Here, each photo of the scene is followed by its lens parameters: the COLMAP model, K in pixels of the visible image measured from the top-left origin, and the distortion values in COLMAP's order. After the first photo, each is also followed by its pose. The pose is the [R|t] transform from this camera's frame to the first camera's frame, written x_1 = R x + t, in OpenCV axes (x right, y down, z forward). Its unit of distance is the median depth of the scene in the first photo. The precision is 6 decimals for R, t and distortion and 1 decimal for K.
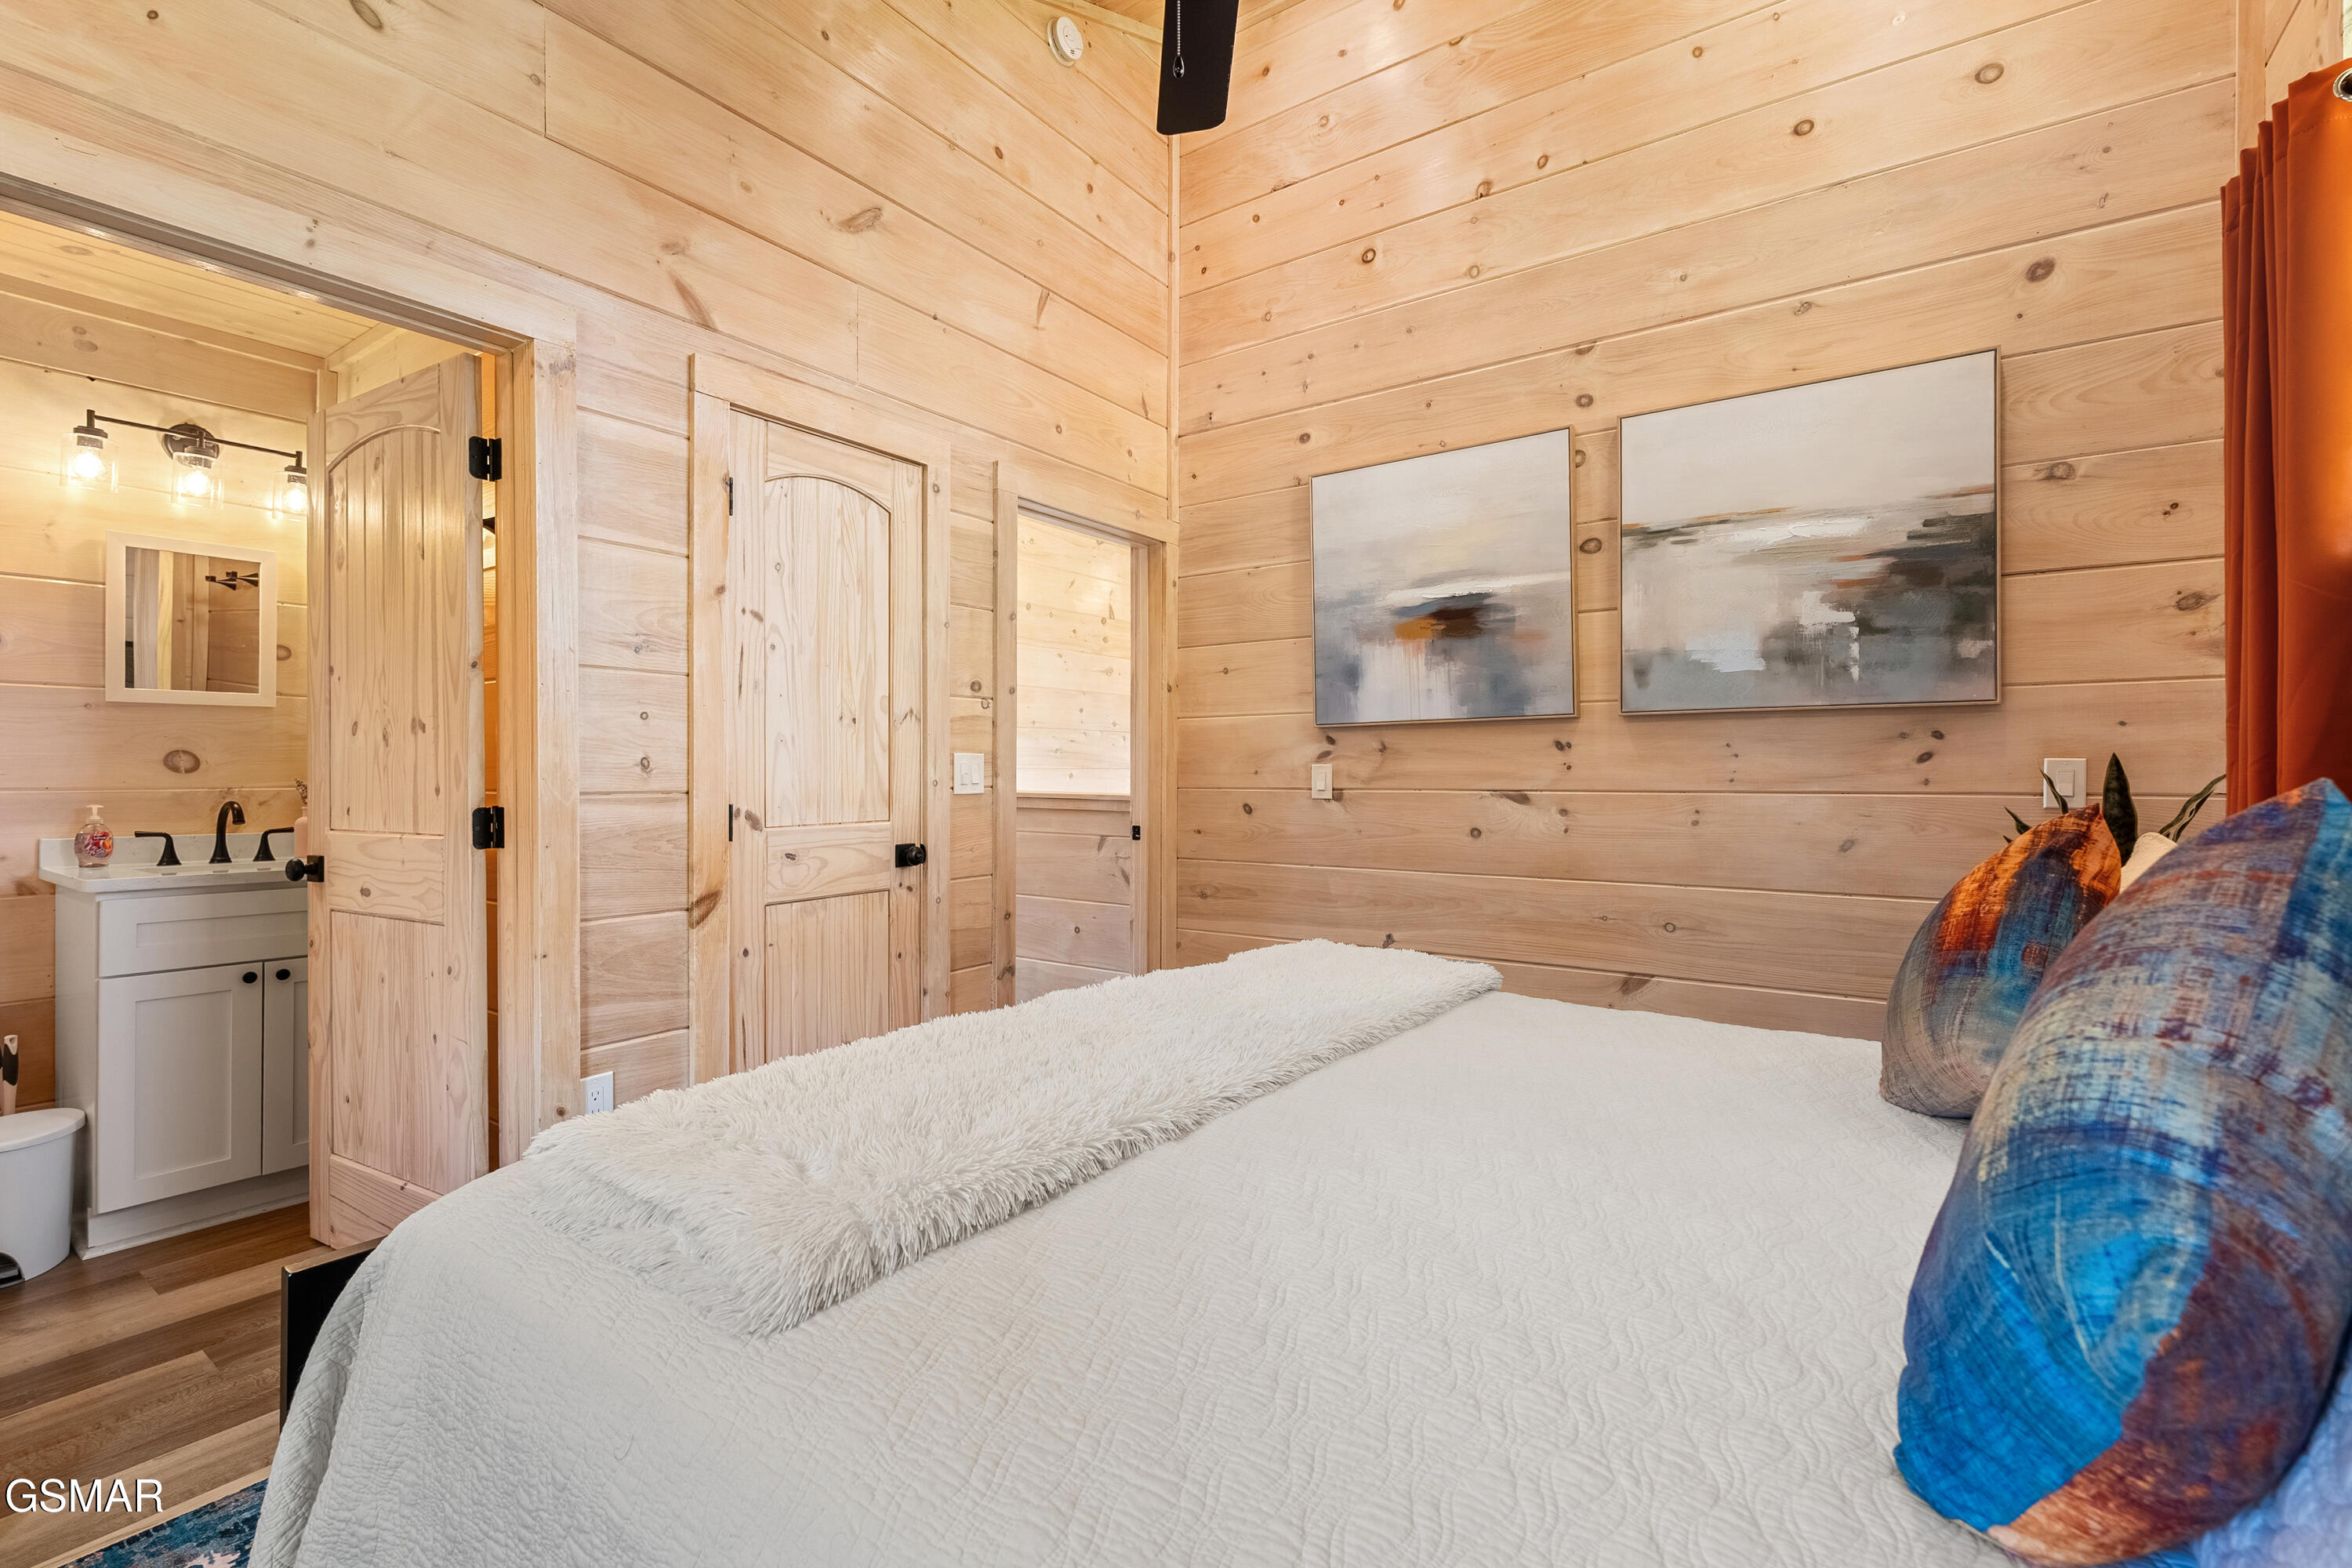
lens RADIAL K [[1031.7, 0, 1170.1], [0, 1031.7, 784.7], [0, 0, 1]] dist [-0.002493, 0.000014]
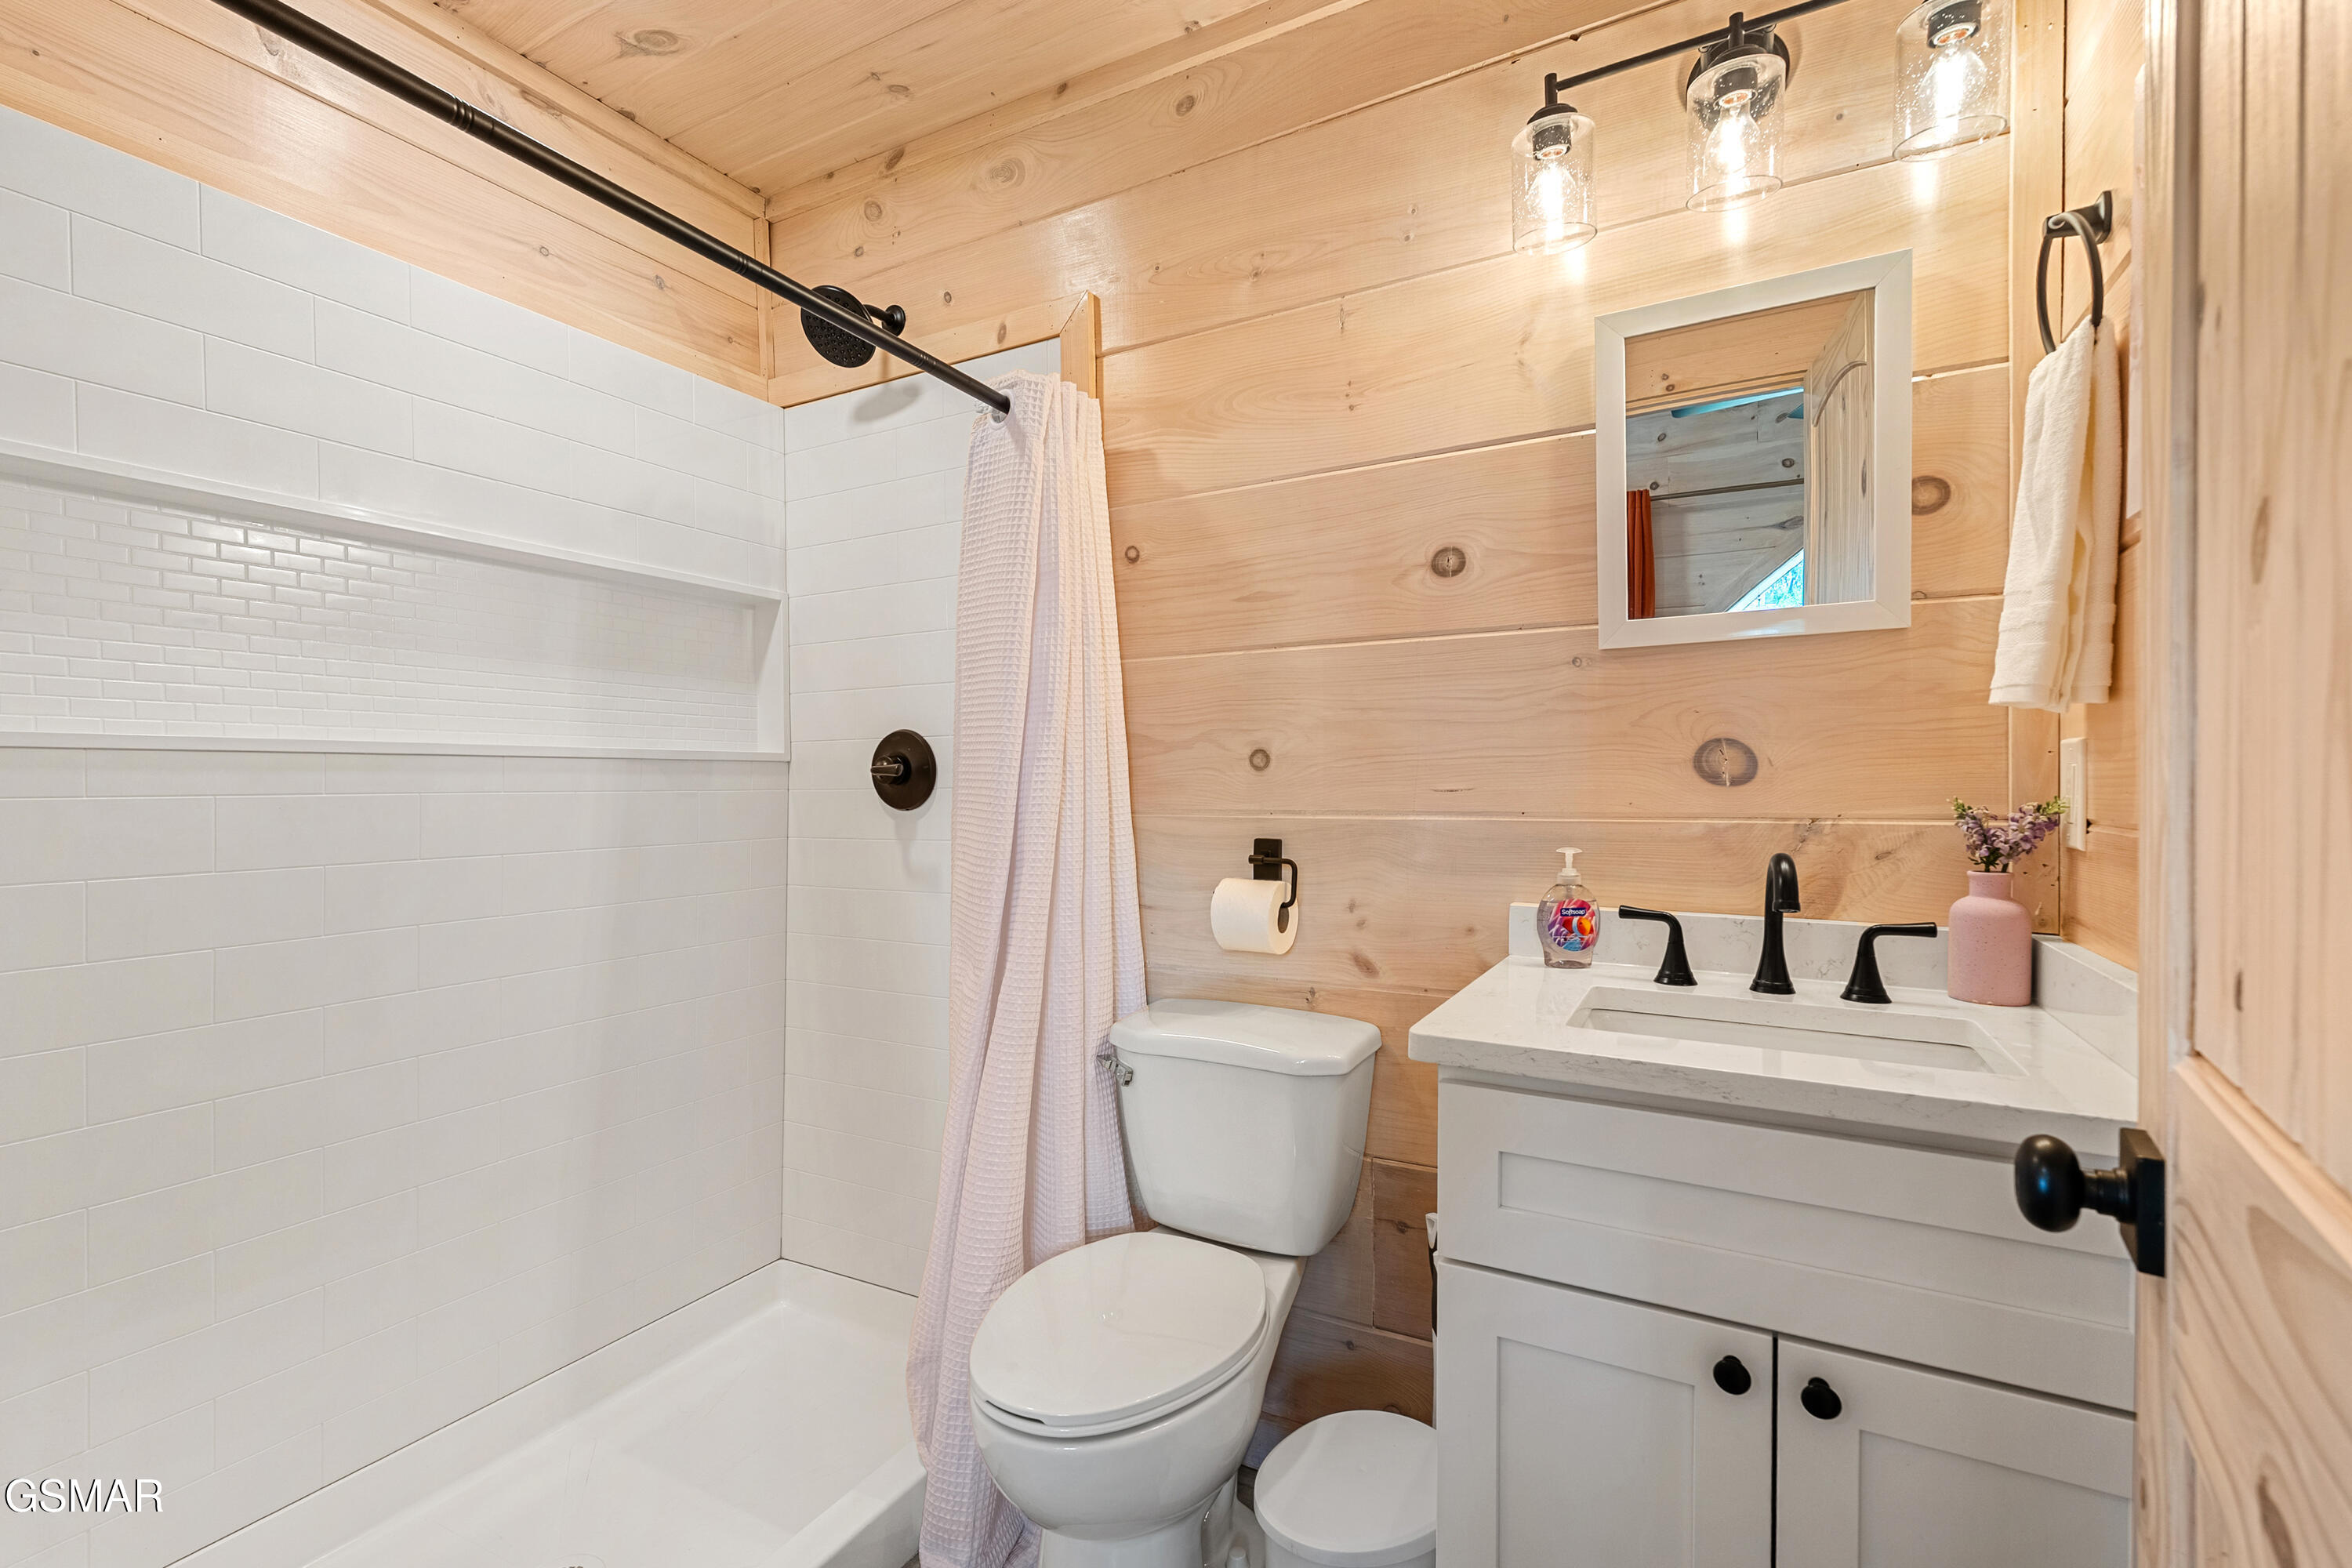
lens RADIAL K [[1031.7, 0, 1170.1], [0, 1031.7, 784.7], [0, 0, 1]] dist [-0.002493, 0.000014]
pose [[0.099035, 0.007620, -0.995055, -0.517490], [-0.006327, 0.999955, 0.007027, -0.013926], [0.995064, 0.005600, 0.099079, 0.708308]]
